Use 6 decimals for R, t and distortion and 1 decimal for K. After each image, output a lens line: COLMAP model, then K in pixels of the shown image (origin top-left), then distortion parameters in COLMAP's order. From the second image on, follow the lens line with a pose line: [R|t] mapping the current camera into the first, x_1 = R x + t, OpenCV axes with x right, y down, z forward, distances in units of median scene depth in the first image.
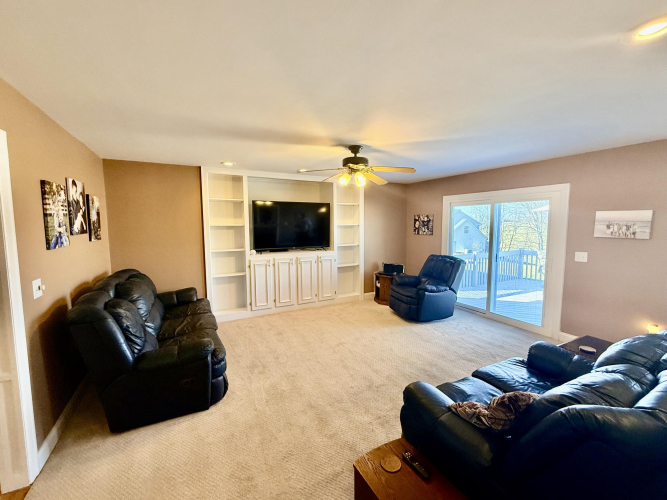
lens RADIAL K [[282.2, 0, 333.5], [0, 282.2, 250.0], [0, 0, 1]] dist [-0.000217, -0.000007]
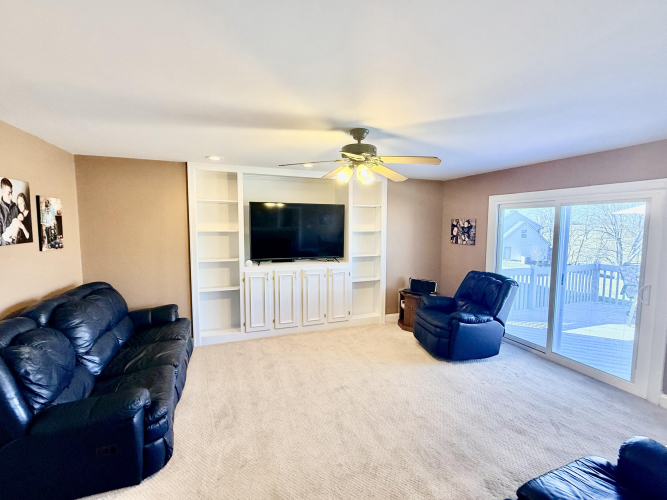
lens RADIAL K [[301.2, 0, 333.5], [0, 301.2, 250.0], [0, 0, 1]] dist [-0.001472, 0.000066]
pose [[0.992022, 0.020092, -0.124457, 0.079184], [-0.021151, 0.999750, -0.007193, -0.030707], [0.124281, 0.009768, 0.992199, 0.142365]]
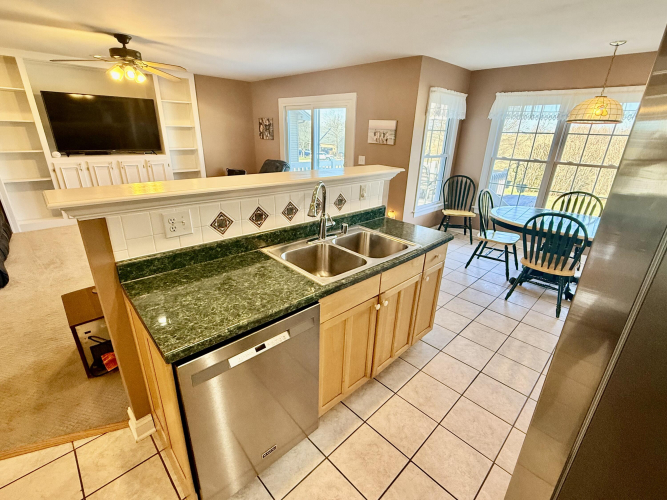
lens RADIAL K [[307.4, 0, 333.5], [0, 307.4, 250.0], [0, 0, 1]] dist [0.001447, -0.000177]
pose [[0.965791, -0.065070, 0.251024, 0.312395], [-0.007534, 0.960557, 0.277982, 0.022171], [-0.259211, -0.270364, 0.927207, -0.229245]]
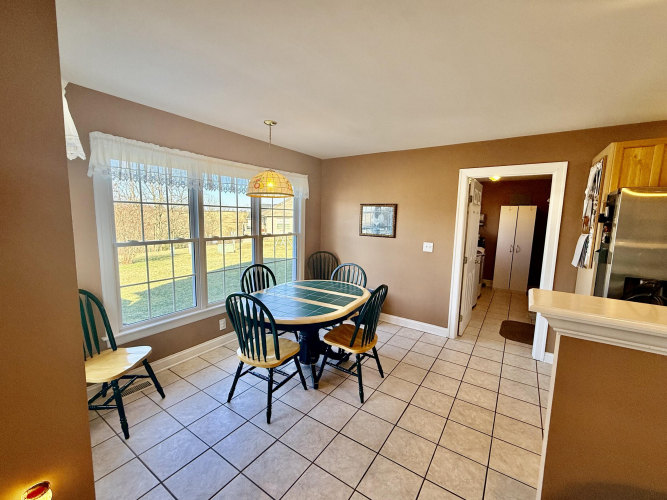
lens RADIAL K [[276.6, 0, 333.5], [0, 276.6, 250.0], [0, 0, 1]] dist [-0.003209, -0.000287]
pose [[-0.452382, -0.114418, 0.884454, 0.463821], [0.059135, 0.985705, 0.157763, -0.037239], [-0.889861, 0.123671, -0.439149, 0.510443]]
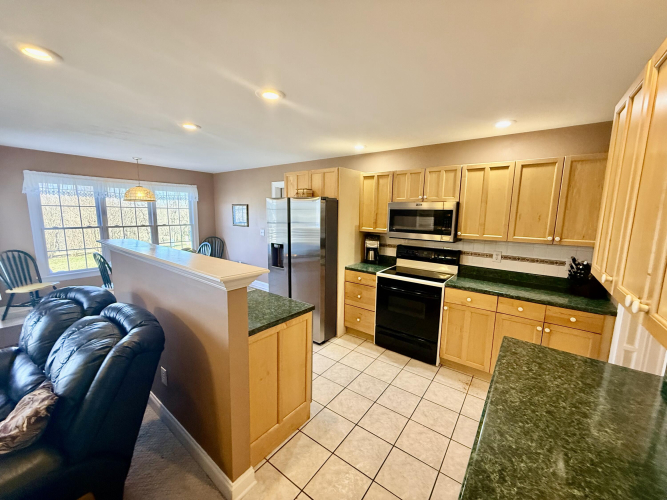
lens RADIAL K [[266.7, 0, 333.5], [0, 266.7, 250.0], [0, 0, 1]] dist [-0.000816, -0.000196]
pose [[-0.407051, -0.134302, 0.903478, -0.145961], [0.064968, 0.982369, 0.175299, -0.014572], [-0.911092, 0.130053, -0.391149, 0.105601]]
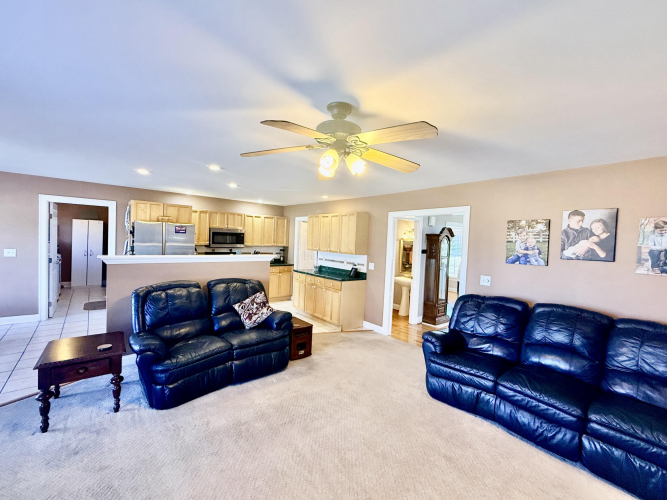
lens RADIAL K [[282.2, 0, 333.5], [0, 282.2, 250.0], [0, 0, 1]] dist [-0.000217, -0.000007]
pose [[-0.979087, -0.029941, -0.201226, 0.143096], [-0.055939, 0.990606, 0.124783, -0.098614], [0.195600, 0.133430, -0.971564, 1.087591]]
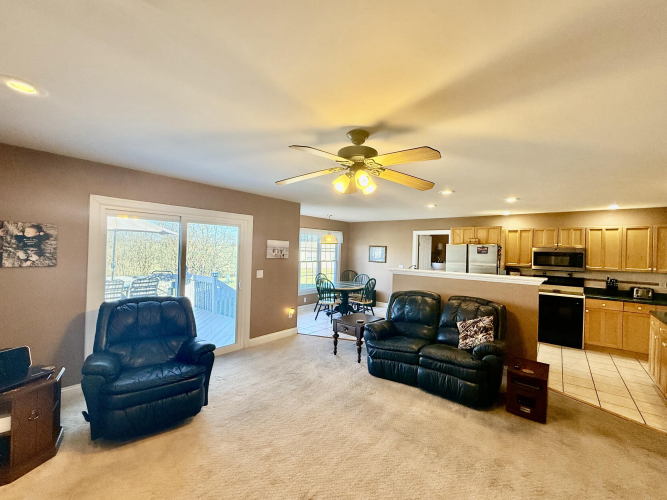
lens RADIAL K [[282.2, 0, 333.5], [0, 282.2, 250.0], [0, 0, 1]] dist [-0.000217, -0.000007]
pose [[-0.372899, -0.009564, 0.927823, -0.345534], [0.059986, 0.997607, 0.034392, -0.085049], [-0.925931, 0.068481, -0.371433, 0.896906]]
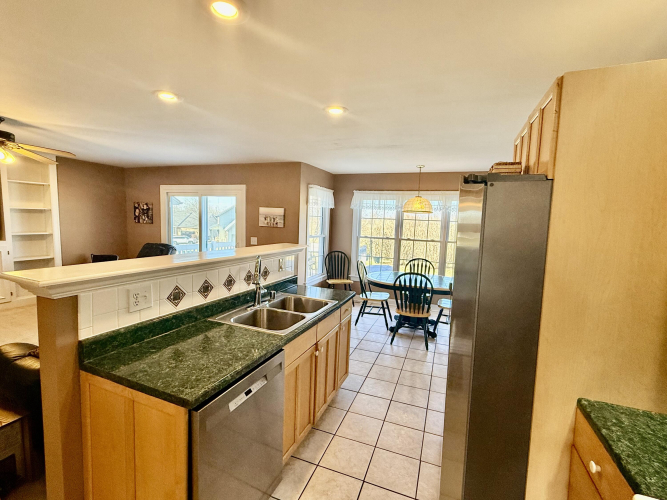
lens RADIAL K [[307.4, 0, 333.5], [0, 307.4, 250.0], [0, 0, 1]] dist [0.001447, -0.000177]
pose [[0.771776, -0.031544, 0.635111, 0.187594], [0.019582, 0.999474, 0.025845, 0.028461], [-0.635593, -0.007509, 0.771988, -0.280857]]
